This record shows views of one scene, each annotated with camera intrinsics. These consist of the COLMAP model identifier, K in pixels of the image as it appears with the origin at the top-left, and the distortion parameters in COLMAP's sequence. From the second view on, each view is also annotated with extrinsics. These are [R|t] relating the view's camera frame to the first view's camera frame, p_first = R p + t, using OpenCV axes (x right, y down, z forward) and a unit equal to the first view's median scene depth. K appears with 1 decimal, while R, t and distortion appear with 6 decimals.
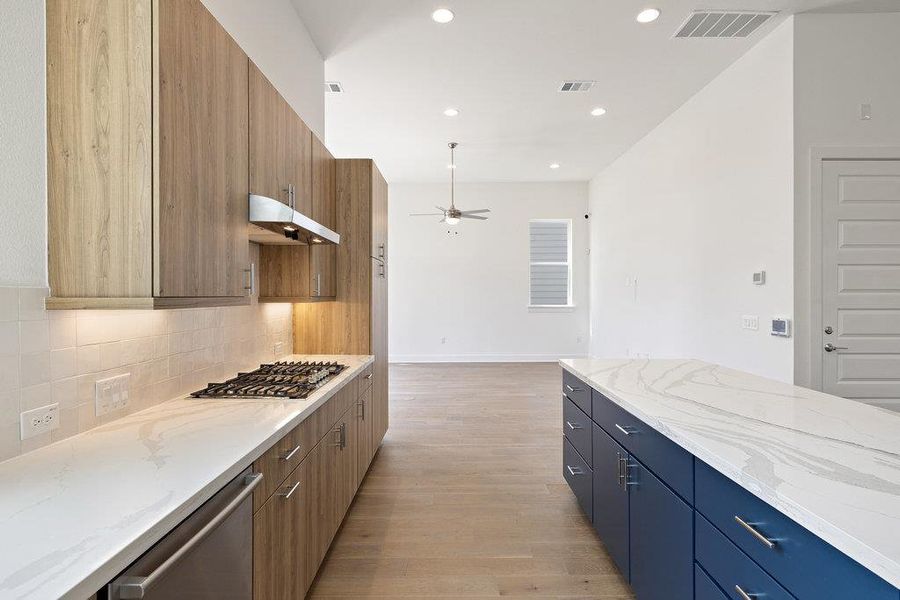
lens RADIAL K [[456.2, 0, 444.5], [0, 456.2, 296.5], [0, 0, 1]] dist [-0.001883, 0.000862]
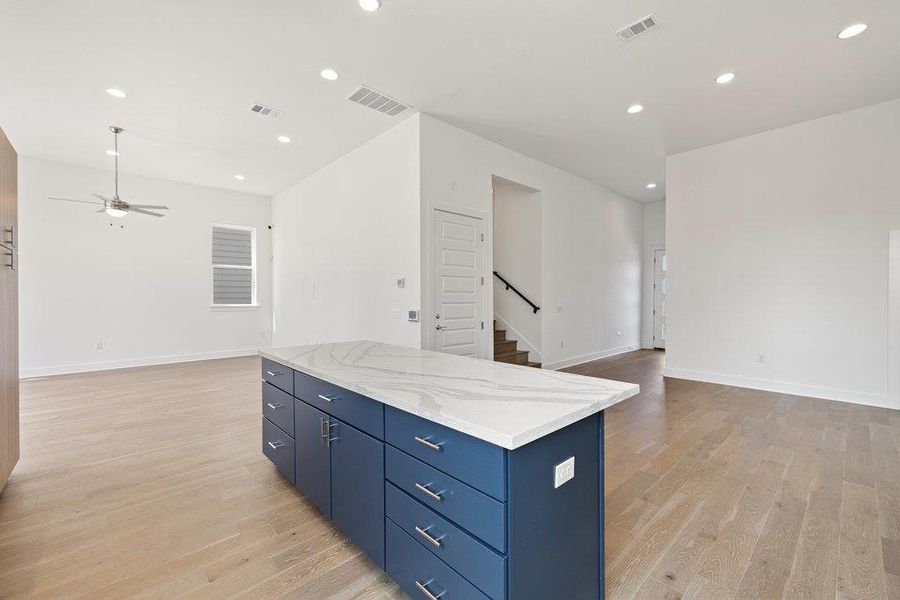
lens RADIAL K [[376.7, 0, 443.8], [0, 376.7, 296.6], [0, 0, 1]] dist [0.003126, 0.000878]
pose [[0.735482, 0.003377, 0.677536, -0.031585], [-0.001352, 0.999993, -0.003517, 0.007627], [-0.677543, 0.001670, 0.735481, 0.009263]]
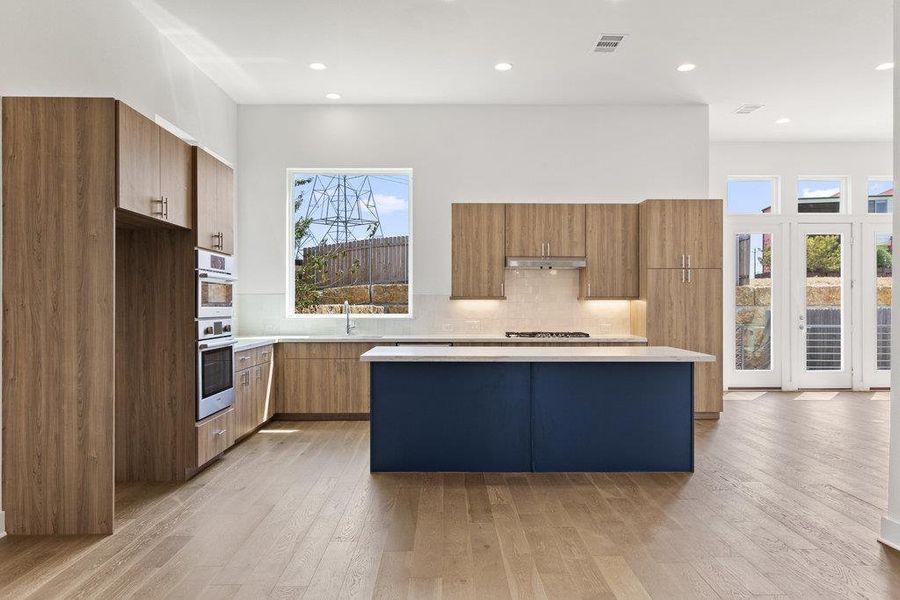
lens RADIAL K [[605.4, 0, 450.2], [0, 605.4, 301.3], [0, 0, 1]] dist [-0.007128, 0.003465]
pose [[0.023440, 0.003466, -0.999719, 2.137896], [-0.008074, 0.999962, 0.003277, 0.014153], [0.999693, 0.007994, 0.023467, 0.441861]]
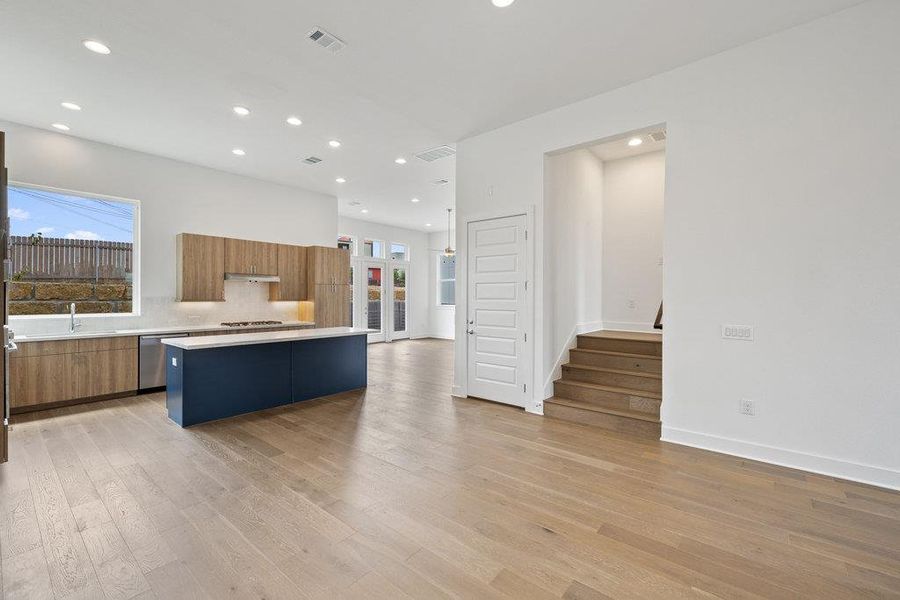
lens RADIAL K [[376.7, 0, 441.8], [0, 376.7, 298.8], [0, 0, 1]] dist [0.003126, 0.000878]
pose [[0.768647, 0.011496, -0.639570, 2.183970], [-0.011602, 0.999925, 0.004029, -0.028461], [0.639568, 0.004324, 0.768722, -0.204910]]
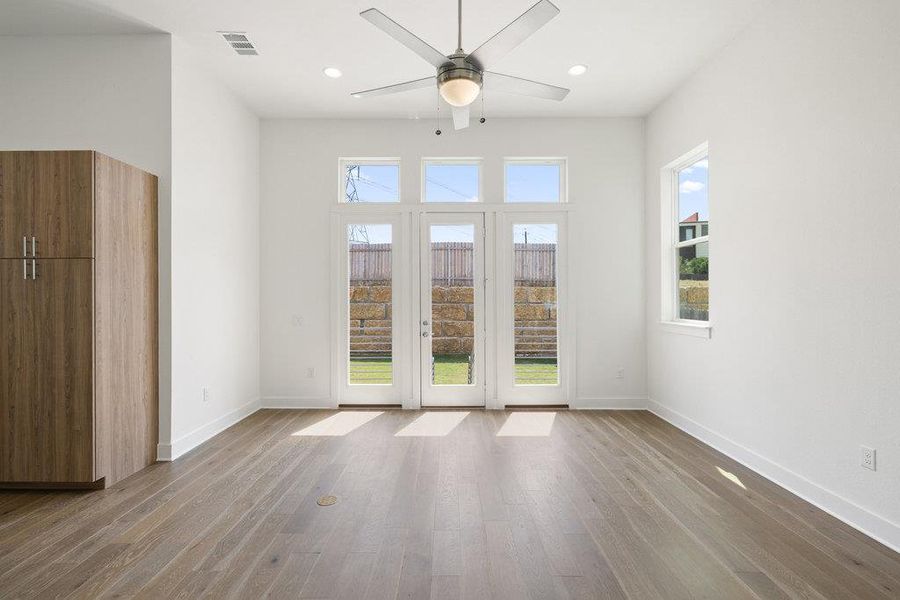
lens RADIAL K [[409.0, 0, 458.4], [0, 409.0, 298.6], [0, 0, 1]] dist [0.003464, -0.001392]
pose [[0.007948, -0.004738, -0.999957, 0.838038], [0.003932, 0.999981, -0.004707, -0.003041], [0.999961, -0.003894, 0.007966, 2.474753]]
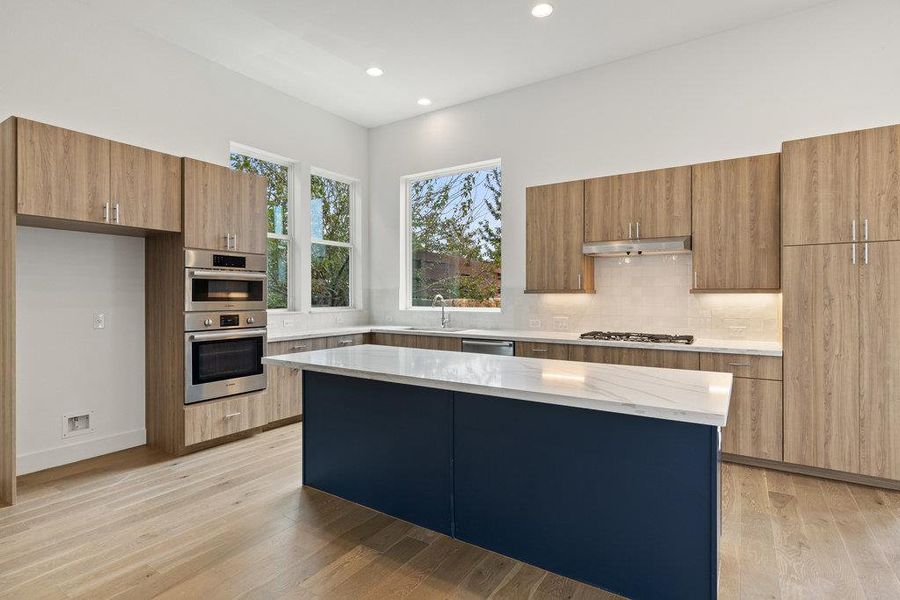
lens RADIAL K [[456.2, 0, 443.2], [0, 456.2, 293.4], [0, 0, 1]] dist [-0.001883, 0.000862]
pose [[-0.530943, 0.003971, -0.847399, 1.269881], [-0.002196, 0.999979, 0.006063, 0.005960], [0.847405, 0.005080, -0.530923, 1.146648]]
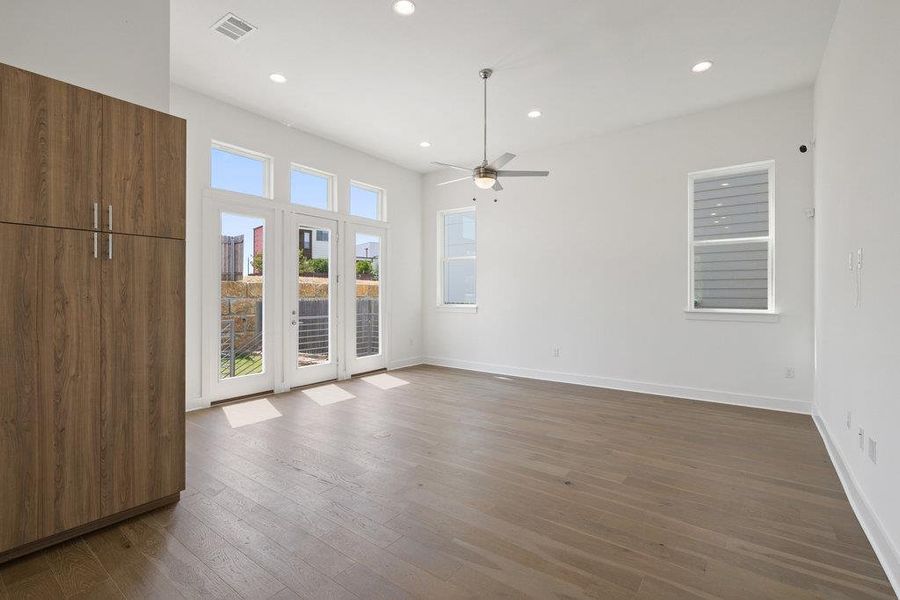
lens RADIAL K [[409.0, 0, 449.8], [0, 409.0, 292.1], [0, 0, 1]] dist [0.003464, -0.001392]
pose [[0.811843, 0.000678, -0.583875, 0.823557], [-0.006284, 0.999952, -0.007577, 0.006816], [0.583842, 0.009821, 0.811808, 1.160882]]
